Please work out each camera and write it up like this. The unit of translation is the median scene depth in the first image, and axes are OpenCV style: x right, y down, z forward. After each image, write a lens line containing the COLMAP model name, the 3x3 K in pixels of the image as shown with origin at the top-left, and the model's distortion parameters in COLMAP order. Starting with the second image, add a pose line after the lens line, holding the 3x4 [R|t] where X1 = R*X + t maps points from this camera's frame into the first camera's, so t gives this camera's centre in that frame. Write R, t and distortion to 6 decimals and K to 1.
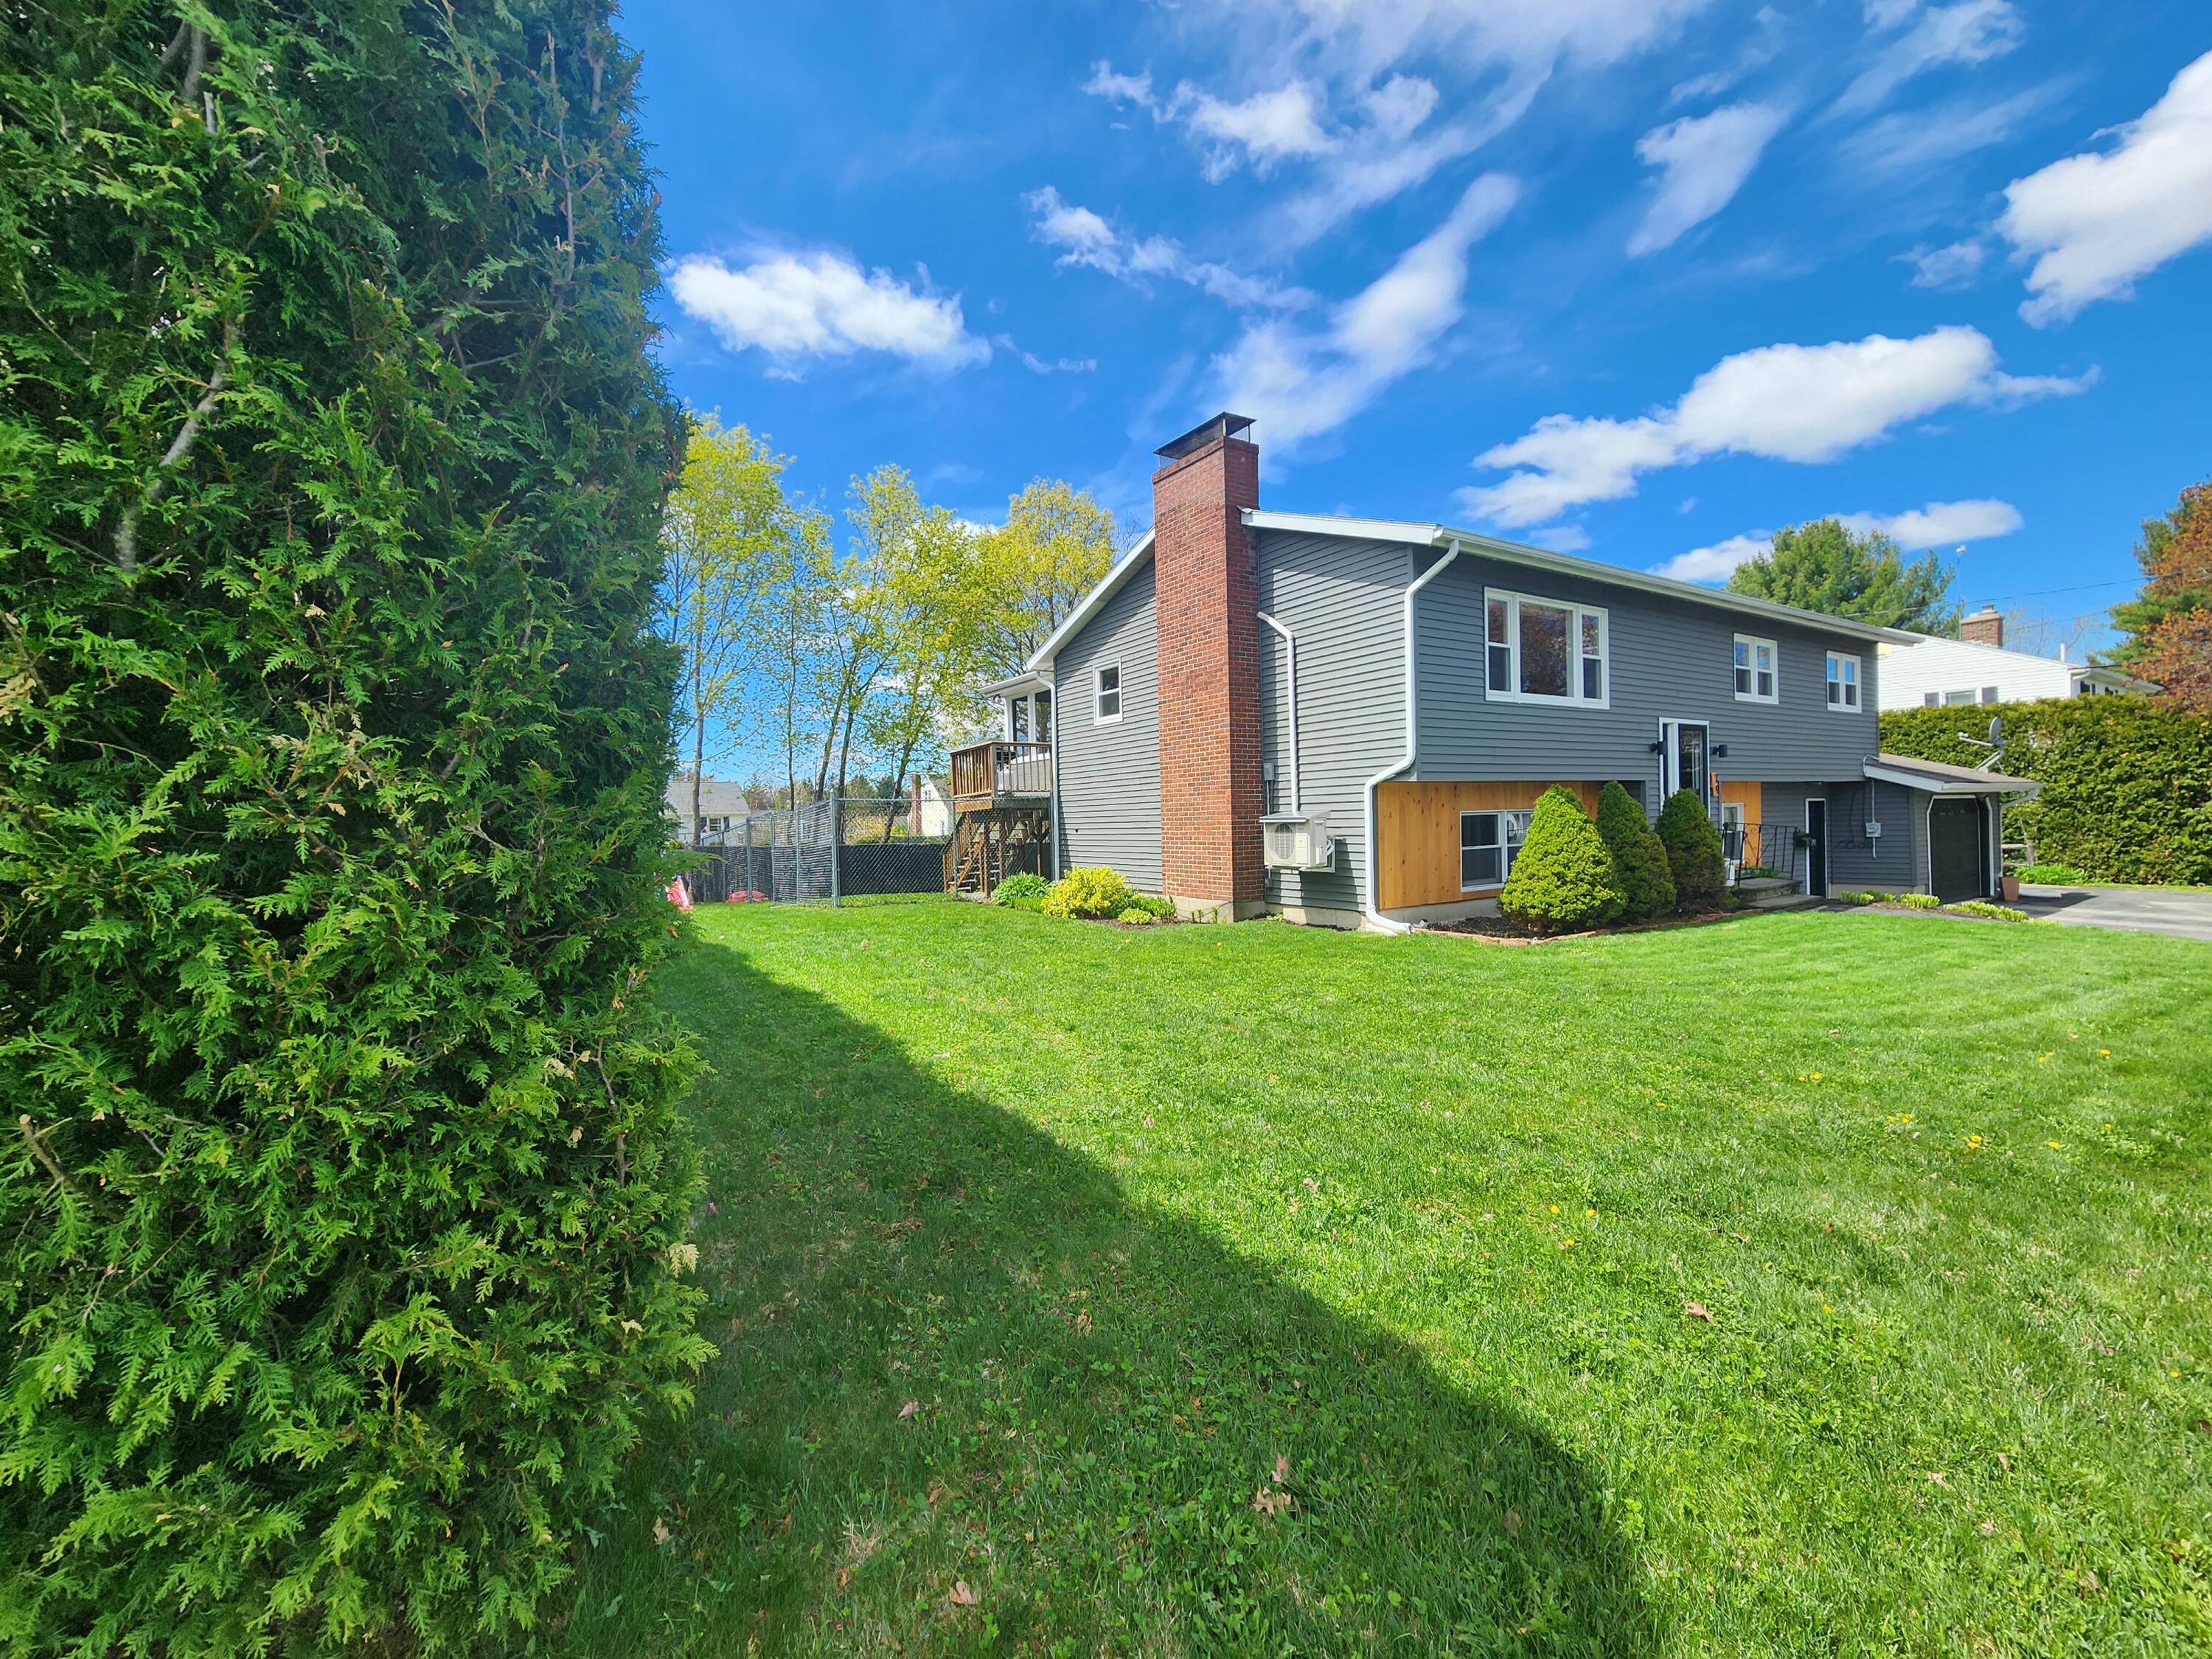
lens RADIAL K [[900.8, 0, 1106.0], [0, 900.8, 829.5], [0, 0, 1]] dist [-0.002383, -0.000276]
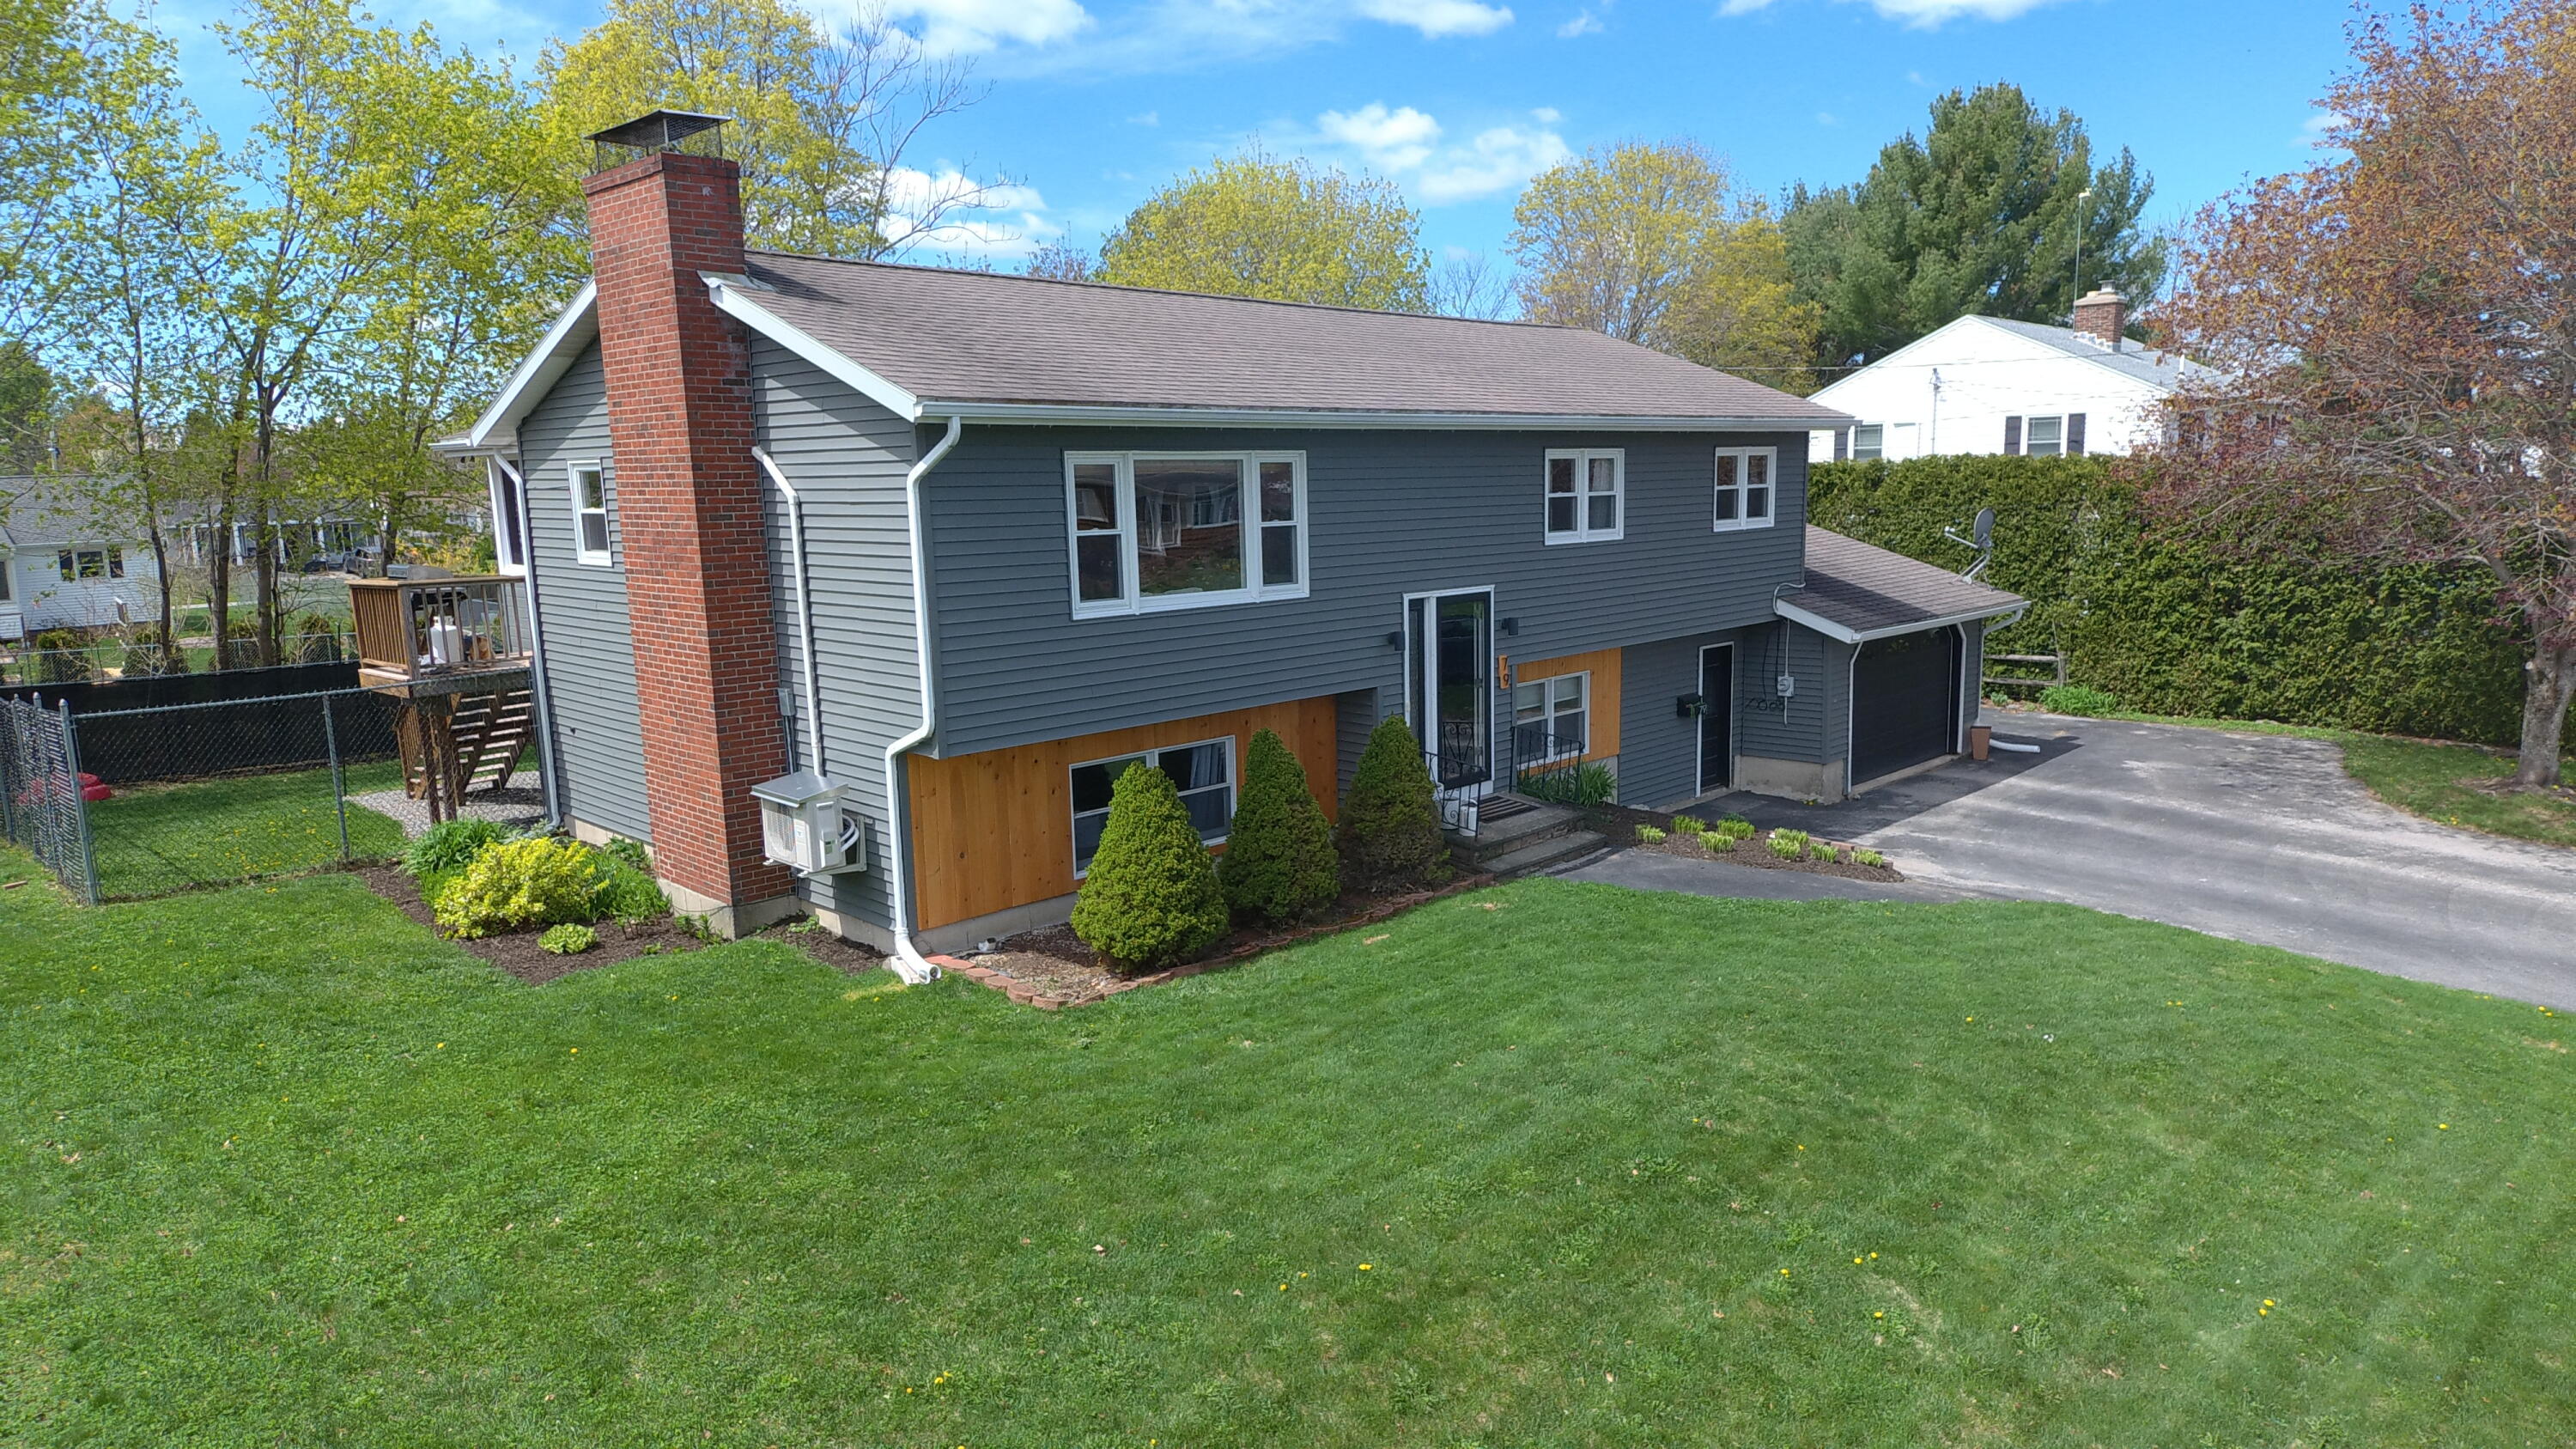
lens RADIAL K [[1513.6, 0, 1389.2], [0, 1513.6, 728.5], [0, 0, 1]] dist [0.062165, -0.001179]
pose [[0.968865, -0.037078, 0.244799, 0.323238], [0.000582, 0.989061, 0.147503, -0.201808], [-0.247590, -0.142767, 0.958288, -0.148476]]
